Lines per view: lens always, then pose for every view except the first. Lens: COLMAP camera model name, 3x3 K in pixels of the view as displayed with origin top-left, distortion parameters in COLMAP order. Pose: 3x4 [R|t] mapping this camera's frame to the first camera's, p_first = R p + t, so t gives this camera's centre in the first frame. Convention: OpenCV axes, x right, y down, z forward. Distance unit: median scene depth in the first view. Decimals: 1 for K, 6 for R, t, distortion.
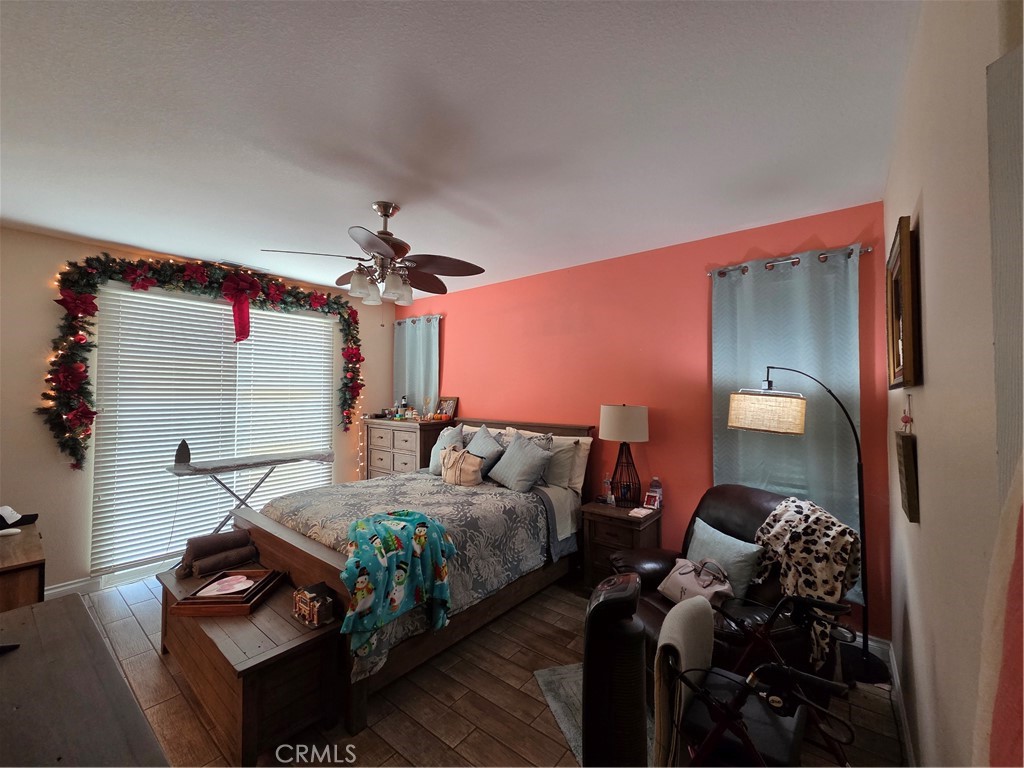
lens RADIAL K [[417.5, 0, 519.2], [0, 417.5, 377.8], [0, 0, 1]] dist [0.007269, -0.002912]
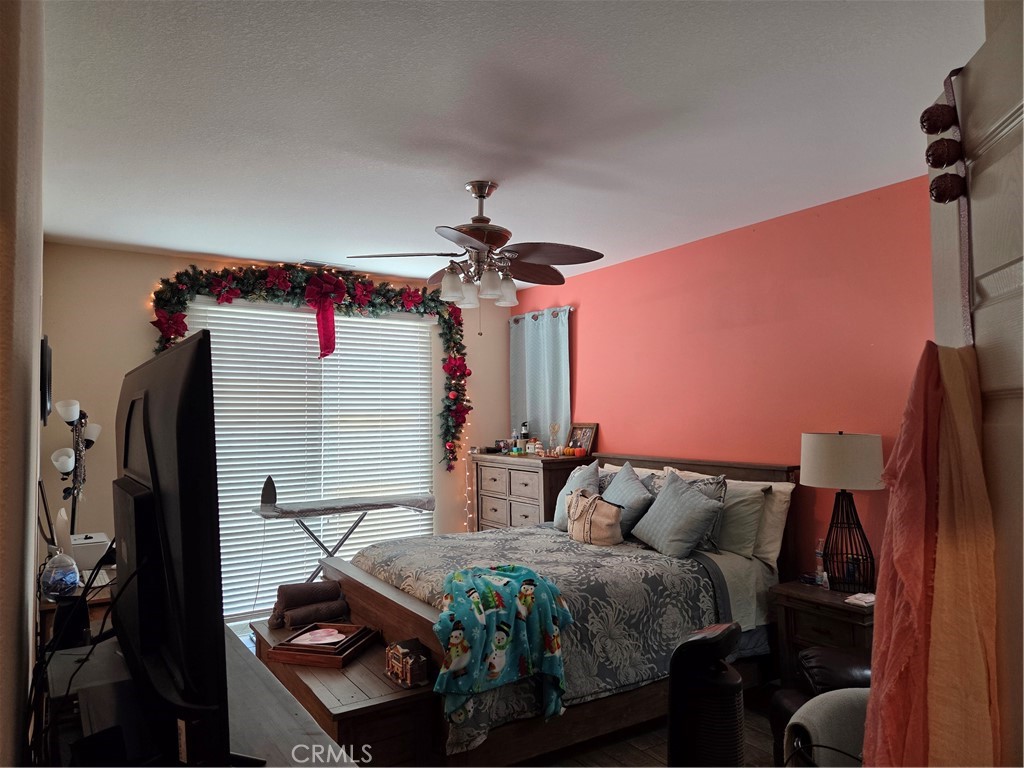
lens RADIAL K [[686.6, 0, 512.4], [0, 686.6, 384.0], [0, 0, 1]] dist [0.066887, -0.053988]
pose [[0.949936, -0.026765, -0.311297, 0.112966], [0.022586, 0.999600, -0.017021, -0.003507], [0.311628, 0.009138, 0.950160, -0.190167]]
